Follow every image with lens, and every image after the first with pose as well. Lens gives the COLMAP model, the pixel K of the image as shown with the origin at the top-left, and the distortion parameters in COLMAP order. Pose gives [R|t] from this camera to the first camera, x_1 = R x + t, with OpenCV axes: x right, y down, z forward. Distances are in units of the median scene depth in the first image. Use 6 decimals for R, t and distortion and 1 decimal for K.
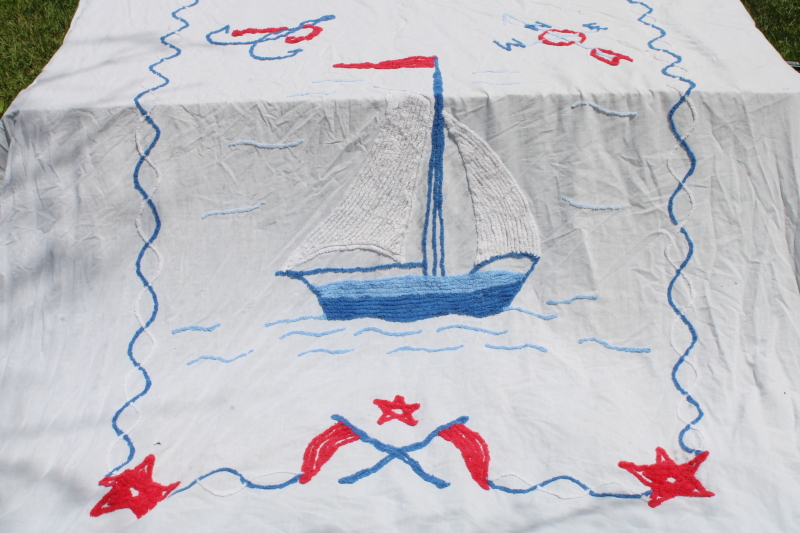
lens RADIAL K [[1196.9, 0, 397.9], [0, 1196.9, 309.3], [0, 0, 1]] dist [-0.028662, 0.085786]
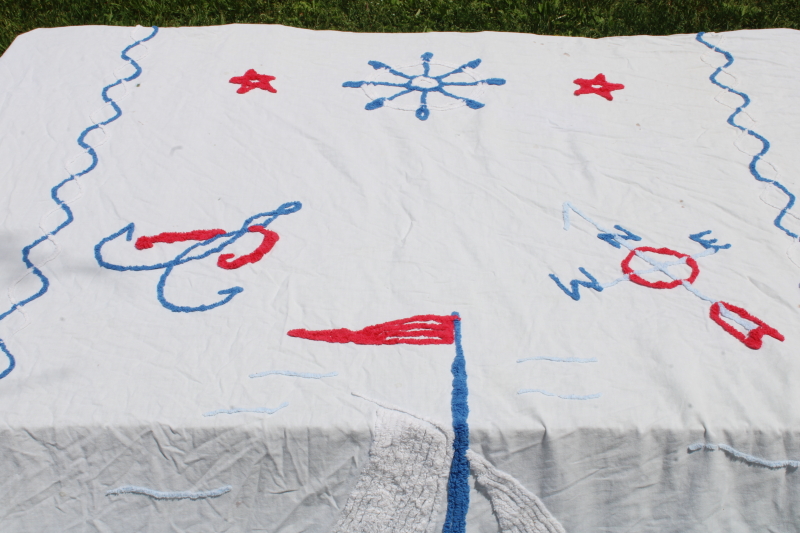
lens RADIAL K [[1196.9, 0, 397.9], [0, 1196.9, 309.3], [0, 0, 1]] dist [-0.028662, 0.085786]
pose [[0.999795, 0.017354, -0.010469, 0.008355], [-0.016679, 0.997971, 0.061447, -0.268829], [0.011514, -0.061260, 0.998055, 0.415722]]
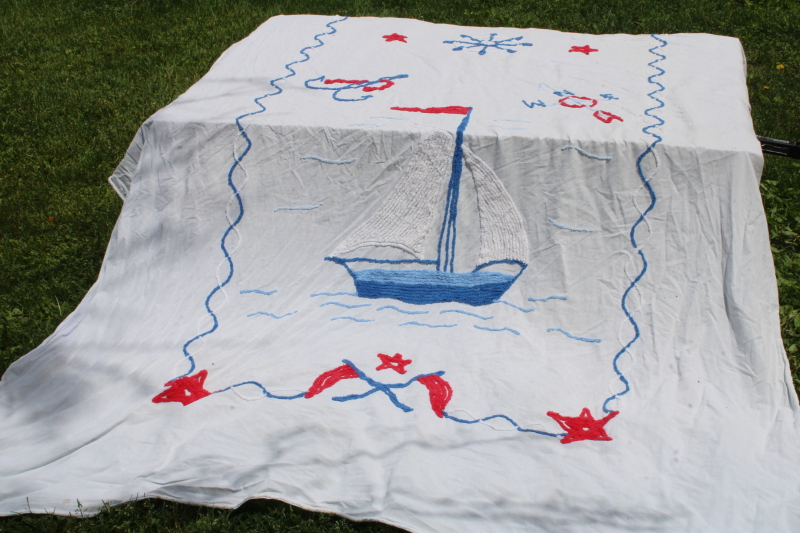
lens RADIAL K [[1196.9, 0, 397.9], [0, 1196.9, 309.3], [0, 0, 1]] dist [-0.028662, 0.085786]
pose [[0.982105, 0.099147, -0.160121, 0.193651], [-0.112899, 0.990446, -0.079181, 0.121260], [0.150741, 0.095842, 0.983916, -0.270456]]
